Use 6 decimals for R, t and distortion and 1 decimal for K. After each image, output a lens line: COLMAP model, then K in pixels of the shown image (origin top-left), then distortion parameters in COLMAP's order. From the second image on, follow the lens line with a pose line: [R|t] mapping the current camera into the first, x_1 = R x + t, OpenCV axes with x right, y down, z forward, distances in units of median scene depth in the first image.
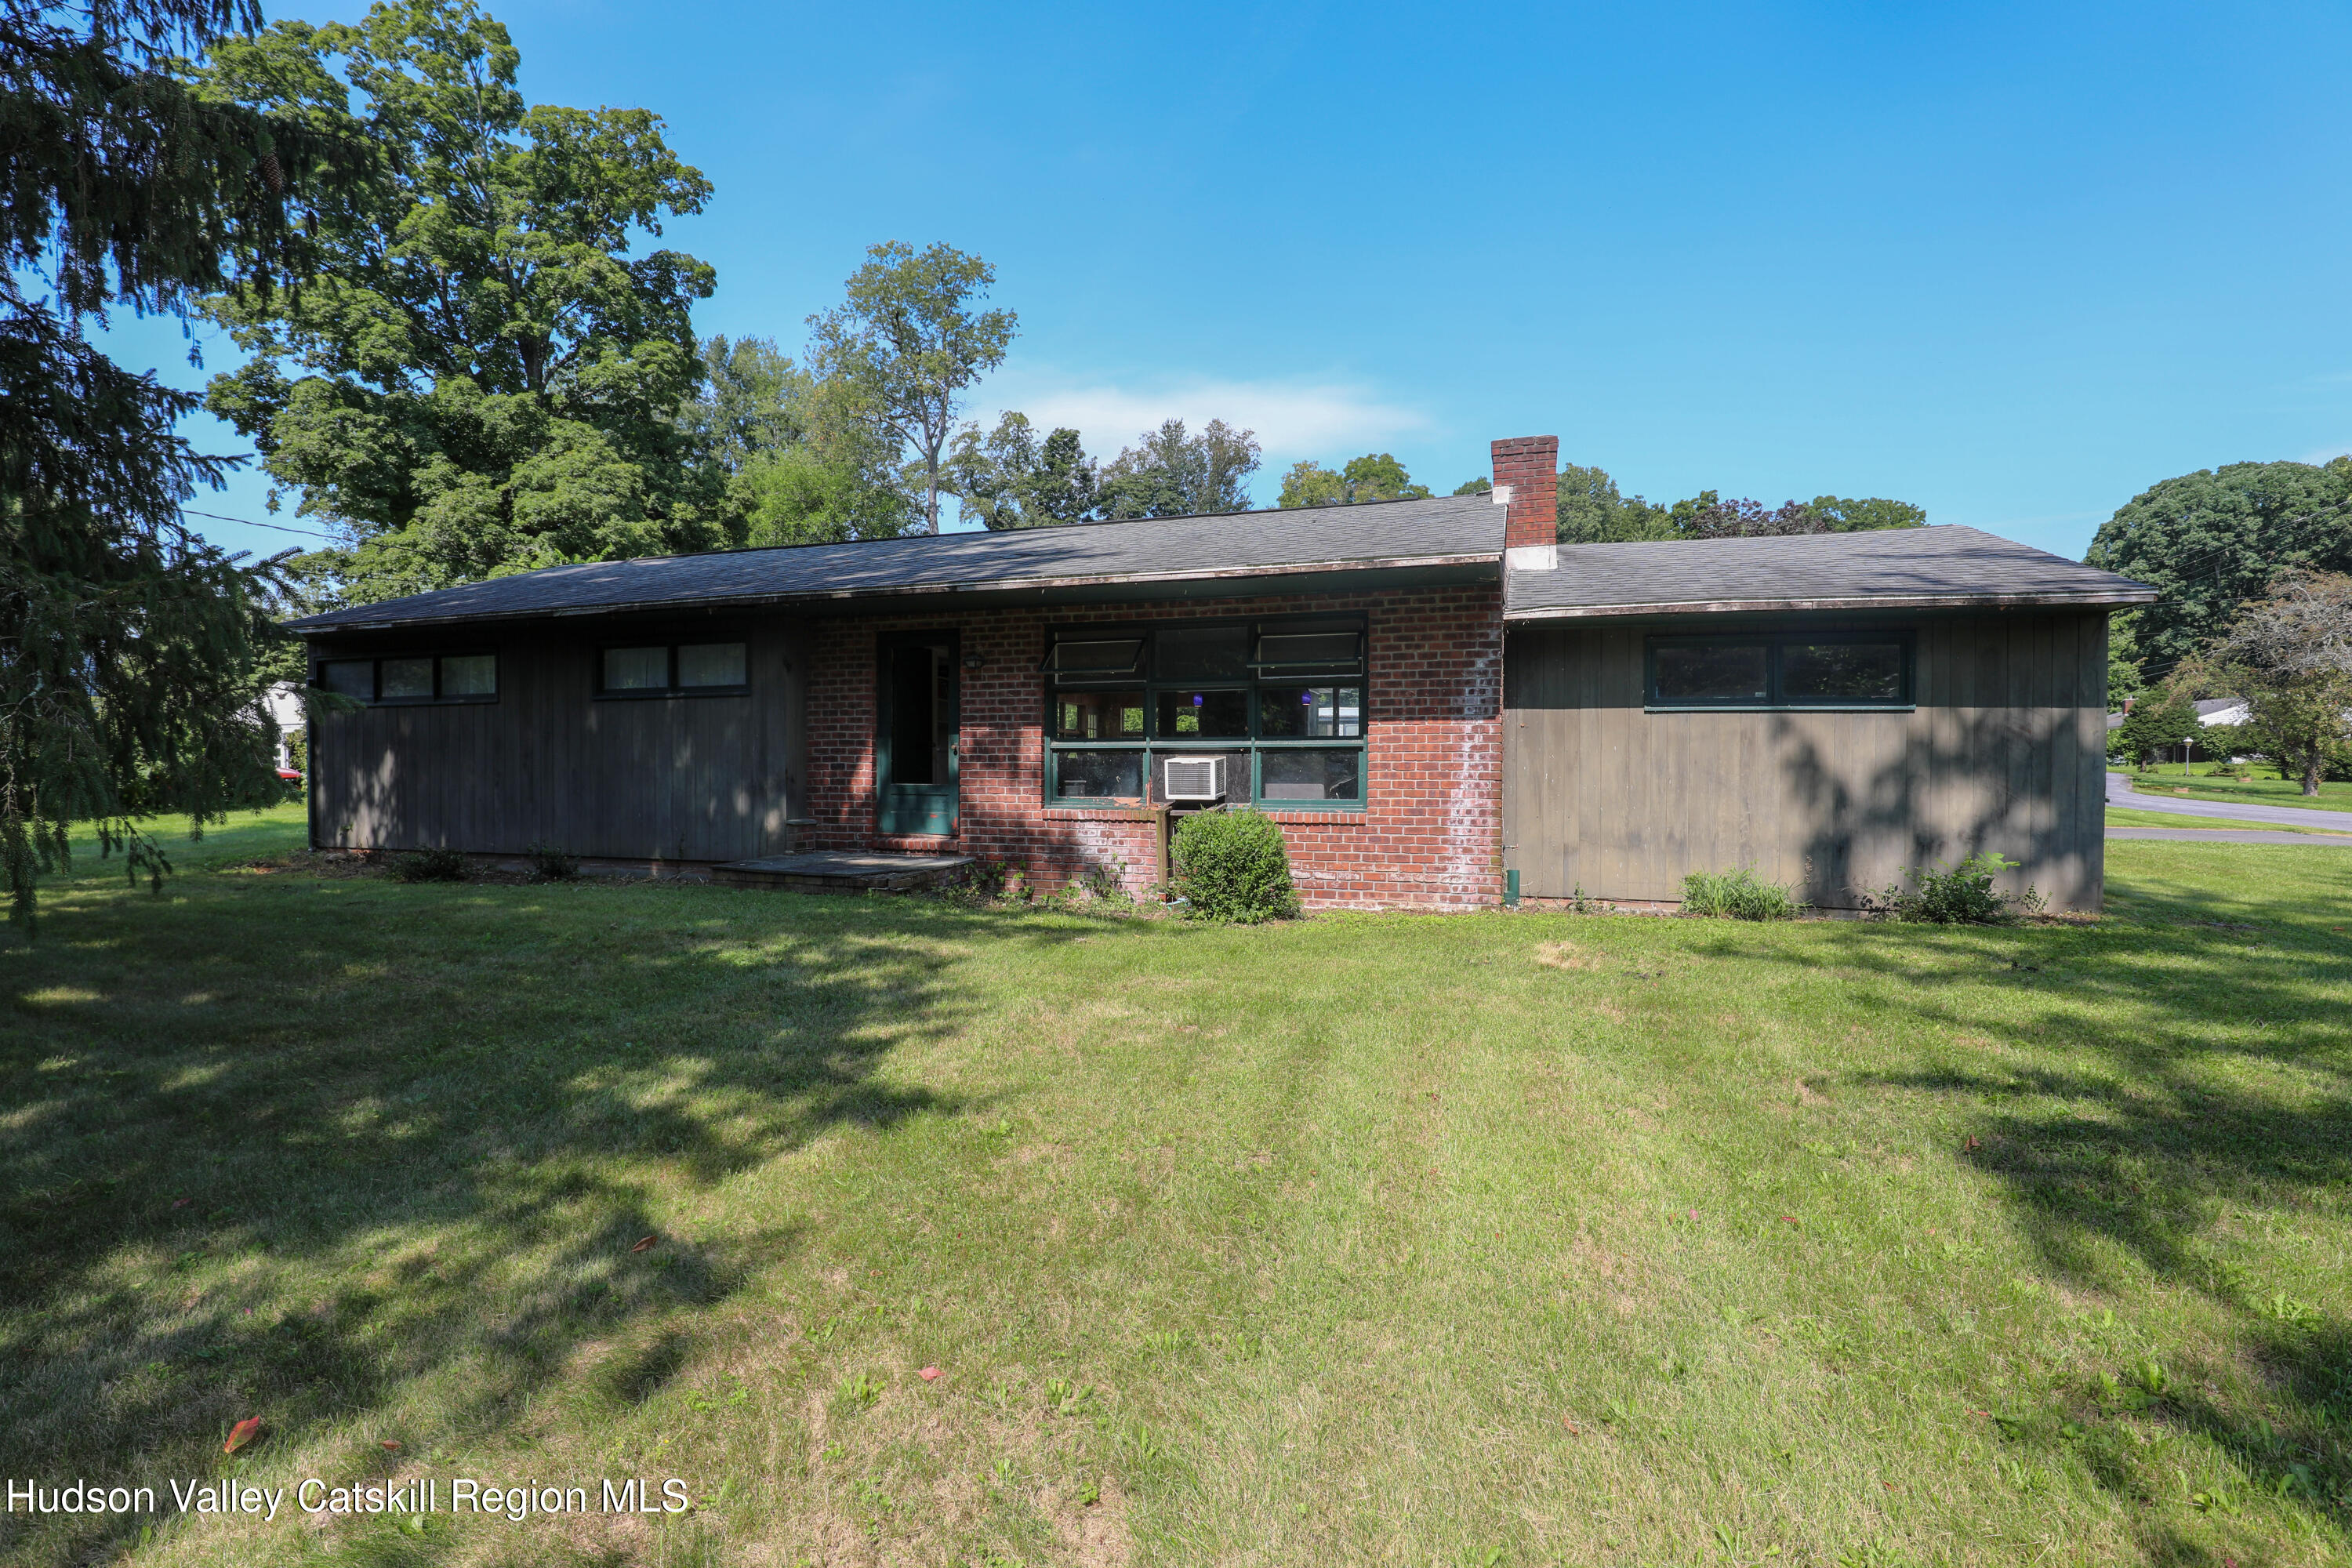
lens RADIAL K [[1075.2, 0, 1166.9], [0, 1075.2, 786.3], [0, 0, 1]] dist [-0.039166, 0.008123]
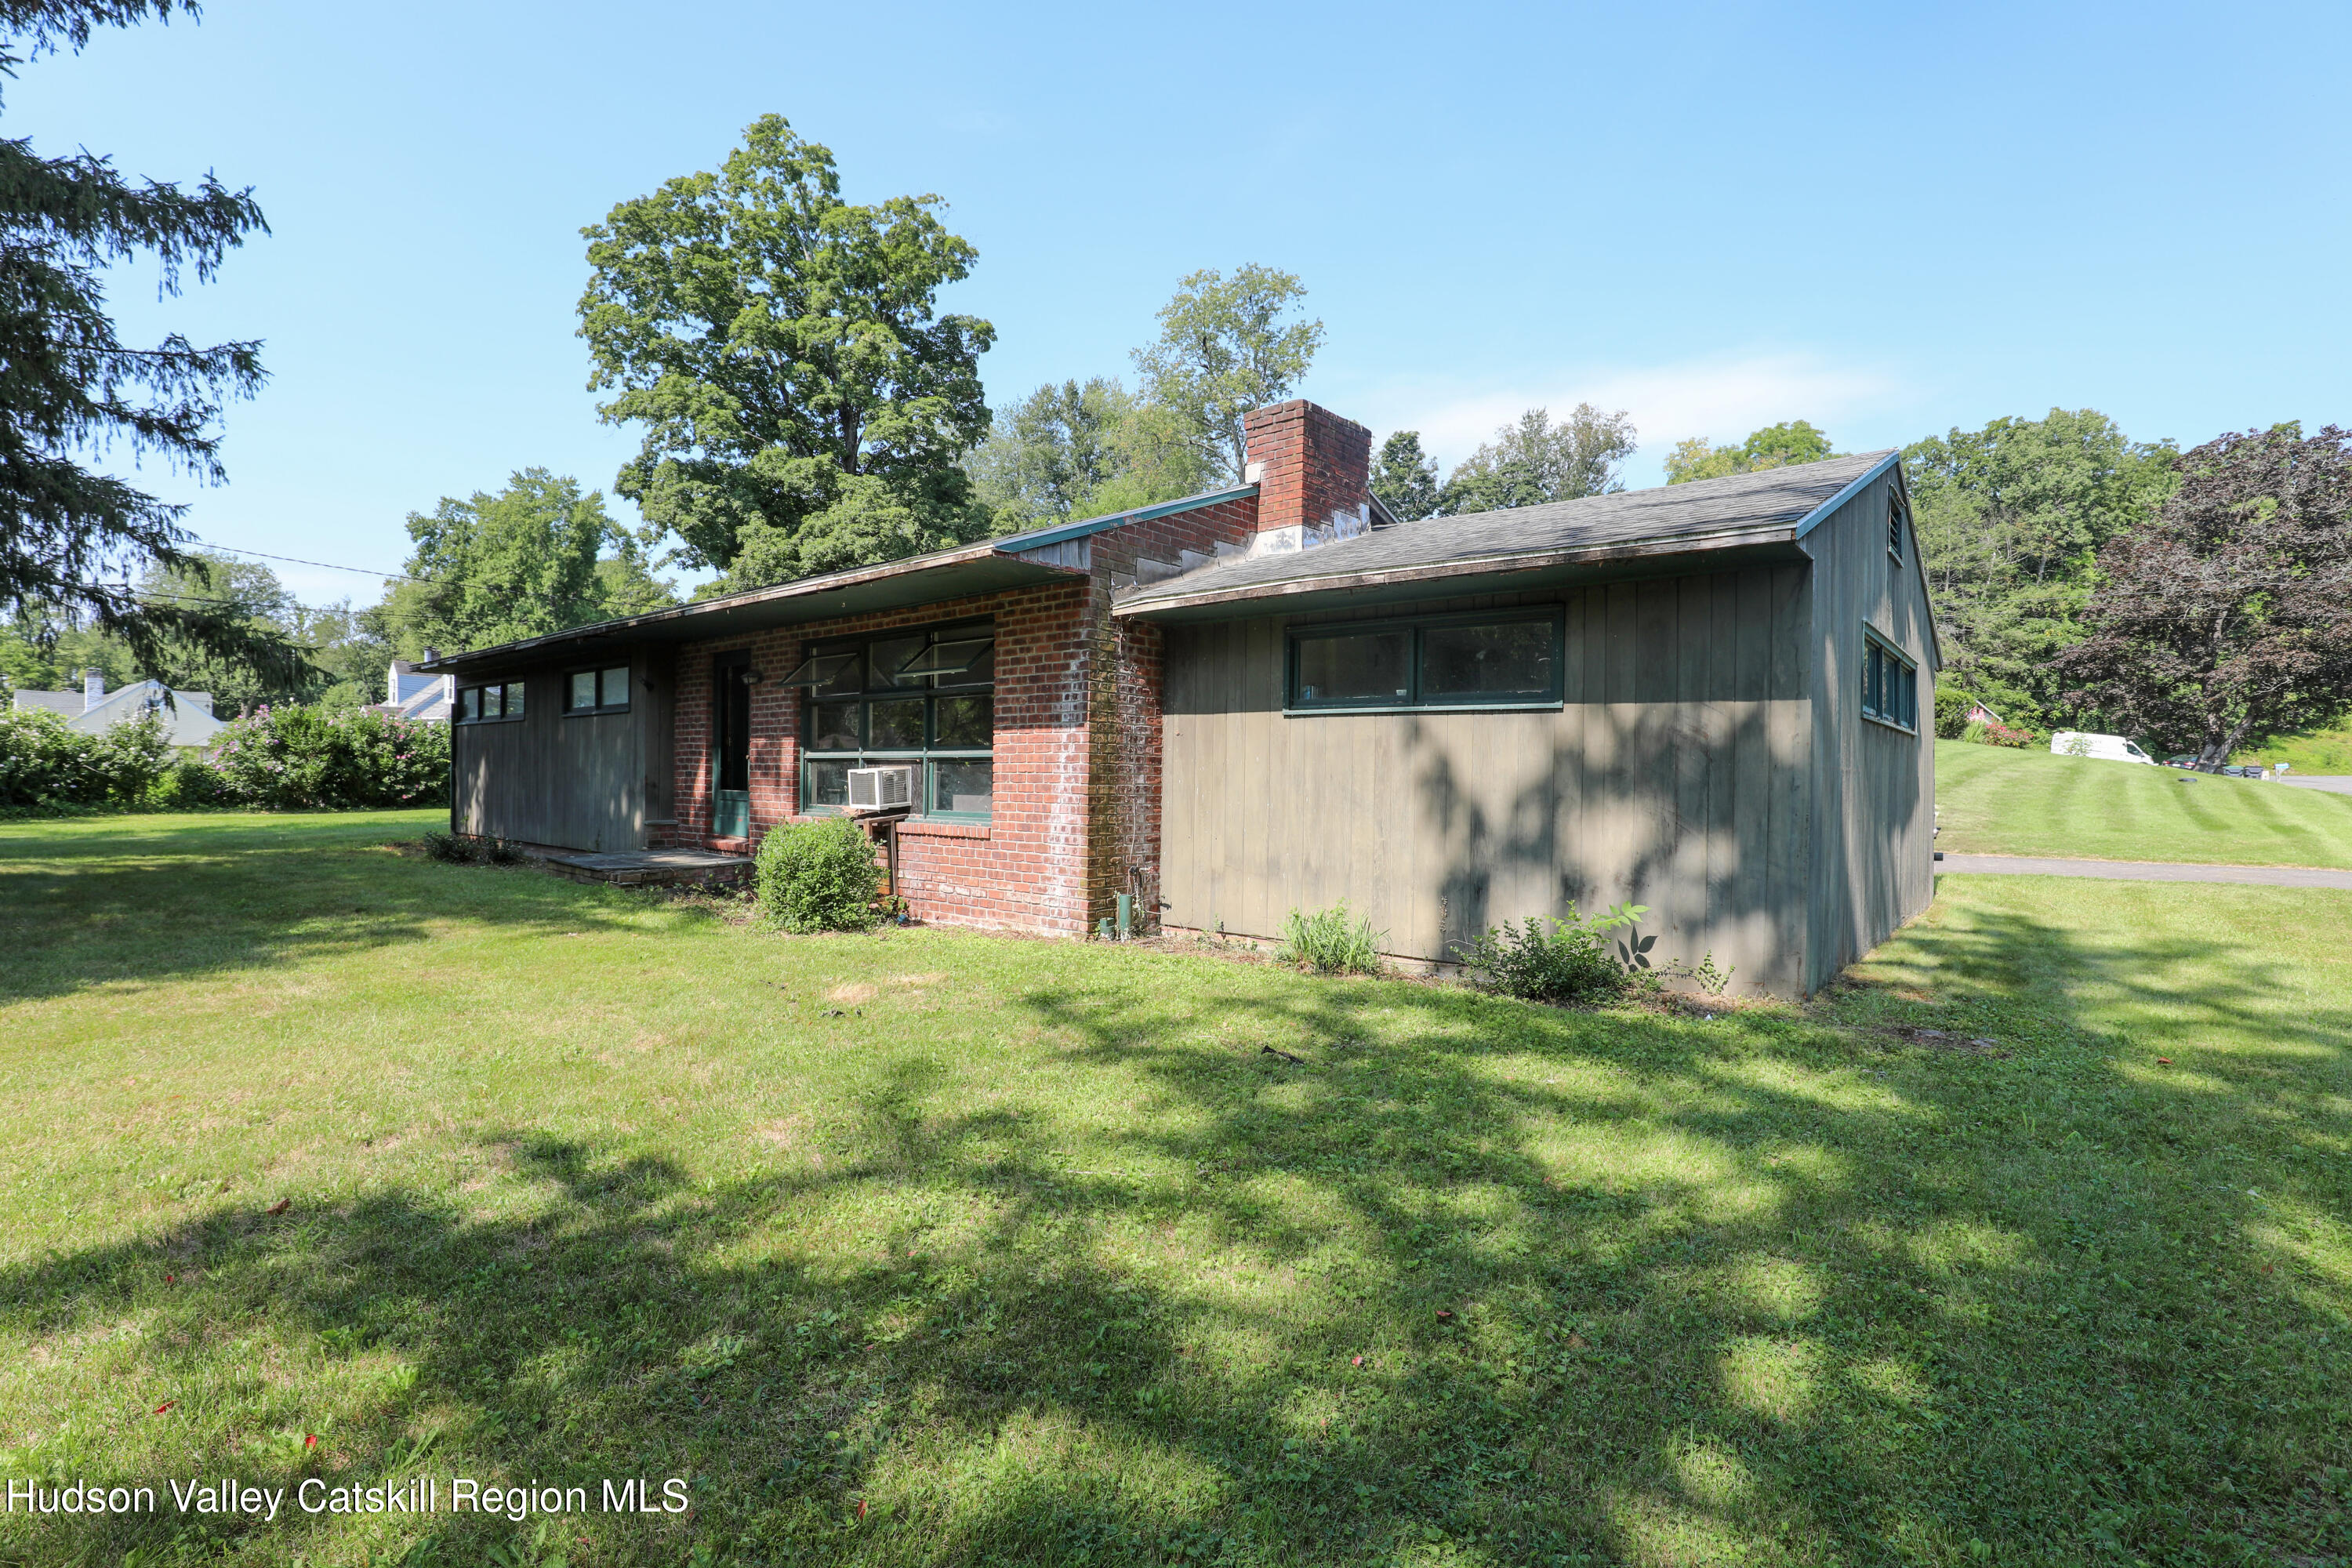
lens RADIAL K [[1075.2, 0, 1166.9], [0, 1075.2, 786.3], [0, 0, 1]] dist [-0.039166, 0.008123]
pose [[0.924868, 0.012120, -0.380094, 0.596346], [-0.015809, 0.999853, -0.006585, -0.006320], [0.379958, 0.012099, 0.924924, 0.156435]]
